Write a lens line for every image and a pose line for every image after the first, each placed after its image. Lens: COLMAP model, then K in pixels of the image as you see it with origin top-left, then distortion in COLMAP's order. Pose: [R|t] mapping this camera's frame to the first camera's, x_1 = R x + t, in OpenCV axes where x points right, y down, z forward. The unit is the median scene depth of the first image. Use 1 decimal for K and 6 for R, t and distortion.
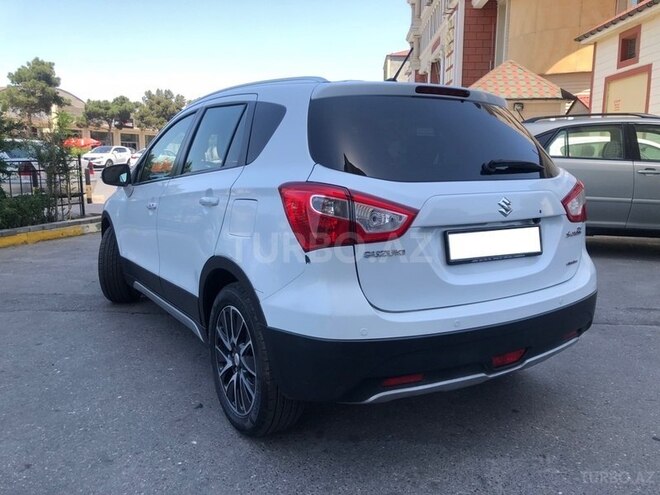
lens RADIAL K [[523.4, 0, 328.5], [0, 523.4, 243.9], [0, 0, 1]] dist [0.055012, -0.093700]
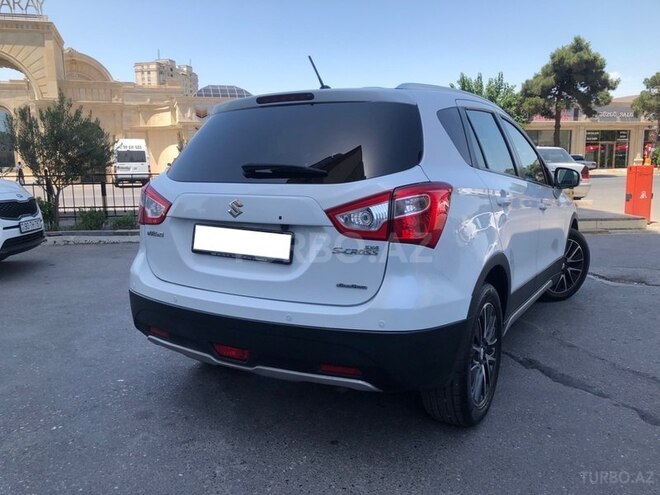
lens RADIAL K [[523.4, 0, 328.5], [0, 523.4, 243.9], [0, 0, 1]] dist [0.055012, -0.093700]
pose [[0.485336, 0.125874, -0.865219, 1.295966], [-0.134170, 0.988584, 0.068559, -0.092516], [0.863972, 0.082812, 0.496684, 0.617876]]
